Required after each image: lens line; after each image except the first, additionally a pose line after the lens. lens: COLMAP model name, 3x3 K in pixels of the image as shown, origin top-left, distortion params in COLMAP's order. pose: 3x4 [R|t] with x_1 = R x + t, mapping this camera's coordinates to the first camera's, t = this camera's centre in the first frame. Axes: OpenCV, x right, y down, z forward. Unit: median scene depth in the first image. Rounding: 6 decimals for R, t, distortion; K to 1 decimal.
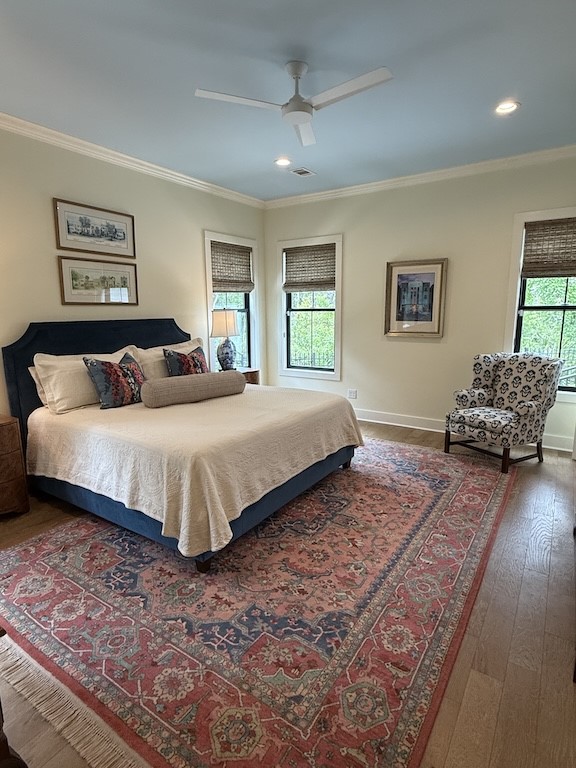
lens RADIAL K [[411.8, 0, 287.6], [0, 411.8, 385.0], [0, 0, 1]] dist [-0.001147, -0.001247]
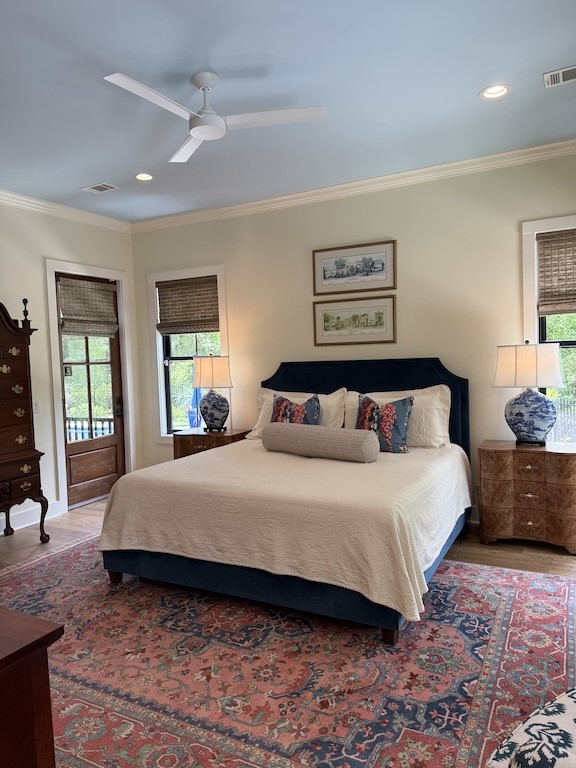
lens RADIAL K [[542.1, 0, 286.5], [0, 542.1, 382.7], [0, 0, 1]] dist [0.013989, -0.016354]
pose [[0.100391, 0.052004, -0.993588, 0.865495], [-0.145663, 0.988641, 0.037028, -0.145877], [0.984228, 0.141012, 0.106826, 0.807913]]
